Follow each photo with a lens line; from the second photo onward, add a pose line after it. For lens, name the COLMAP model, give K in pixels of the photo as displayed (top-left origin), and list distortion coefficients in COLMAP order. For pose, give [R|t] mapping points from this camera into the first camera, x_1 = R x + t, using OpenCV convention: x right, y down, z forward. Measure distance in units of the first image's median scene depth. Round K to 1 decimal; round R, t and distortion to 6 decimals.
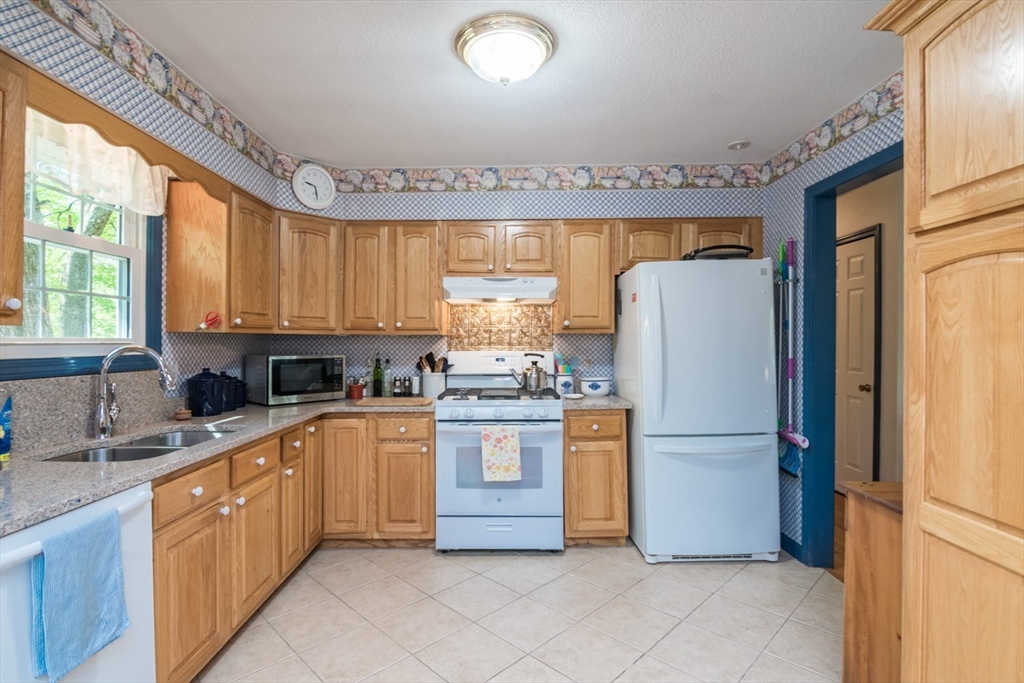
lens RADIAL K [[500.2, 0, 509.1], [0, 500.2, 363.6], [0, 0, 1]] dist [-0.015781, -0.002344]
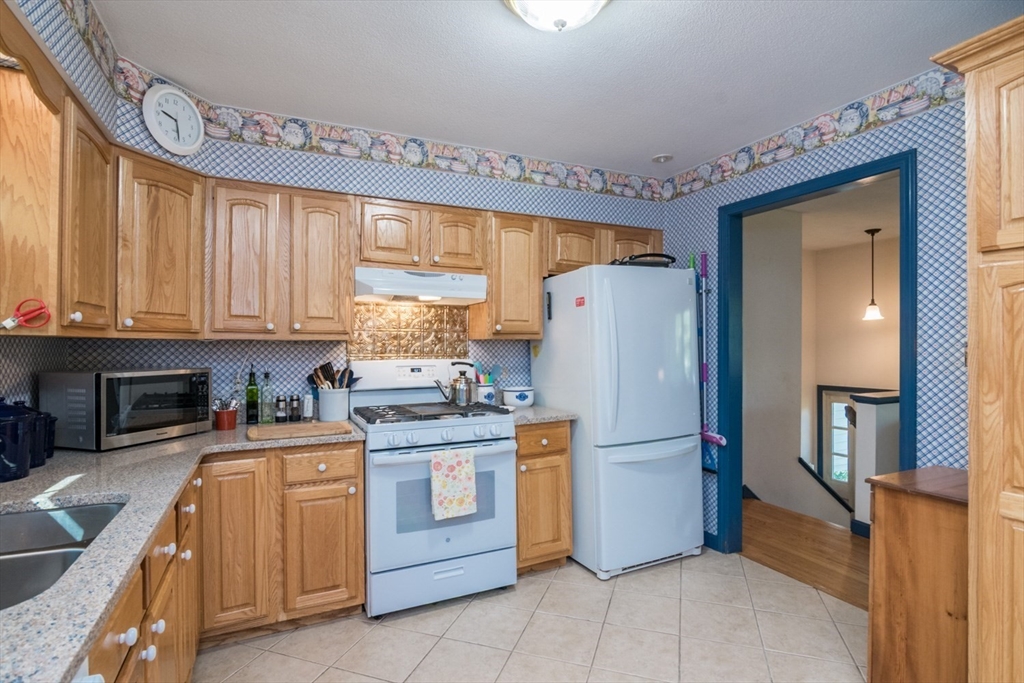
lens RADIAL K [[500.2, 0, 509.1], [0, 500.2, 363.6], [0, 0, 1]] dist [-0.015781, -0.002344]
pose [[0.901525, -0.016965, 0.432393, -0.276074], [0.021586, 0.999750, -0.005781, -0.011905], [-0.432187, 0.014546, 0.901666, 0.202477]]
